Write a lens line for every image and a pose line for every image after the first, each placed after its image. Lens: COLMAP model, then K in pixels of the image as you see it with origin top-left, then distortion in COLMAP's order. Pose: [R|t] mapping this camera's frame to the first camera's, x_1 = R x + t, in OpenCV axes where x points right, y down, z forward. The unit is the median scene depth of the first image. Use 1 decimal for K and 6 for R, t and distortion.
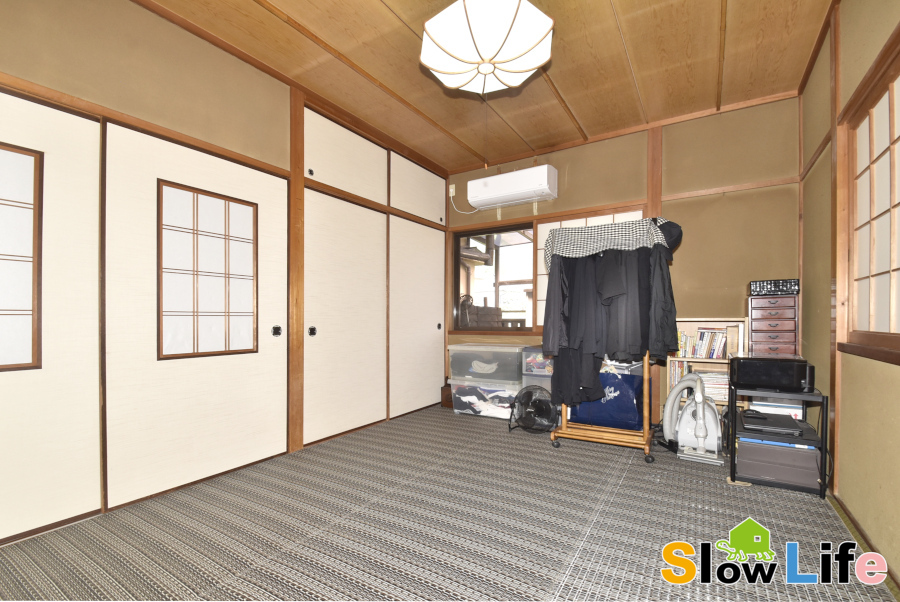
lens RADIAL K [[408.7, 0, 473.2], [0, 408.7, 323.8], [0, 0, 1]] dist [0.040910, -0.000742]
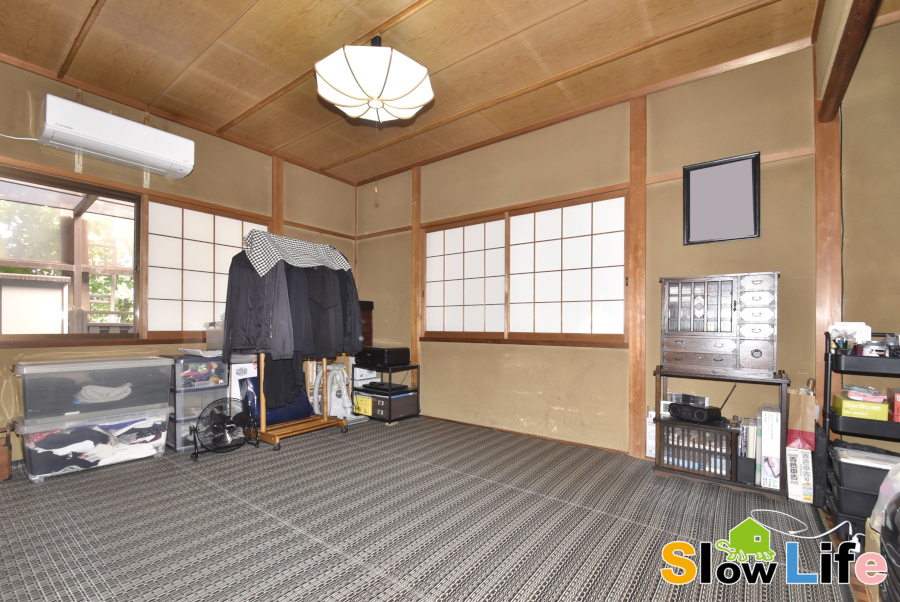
lens RADIAL K [[408.7, 0, 433.1], [0, 408.7, 329.0], [0, 0, 1]] dist [0.040910, -0.000742]
pose [[0.150312, -0.003196, 0.988633, -0.585512], [0.005599, 0.999981, 0.002381, 0.001868], [-0.988623, 0.005178, 0.150327, 0.370237]]
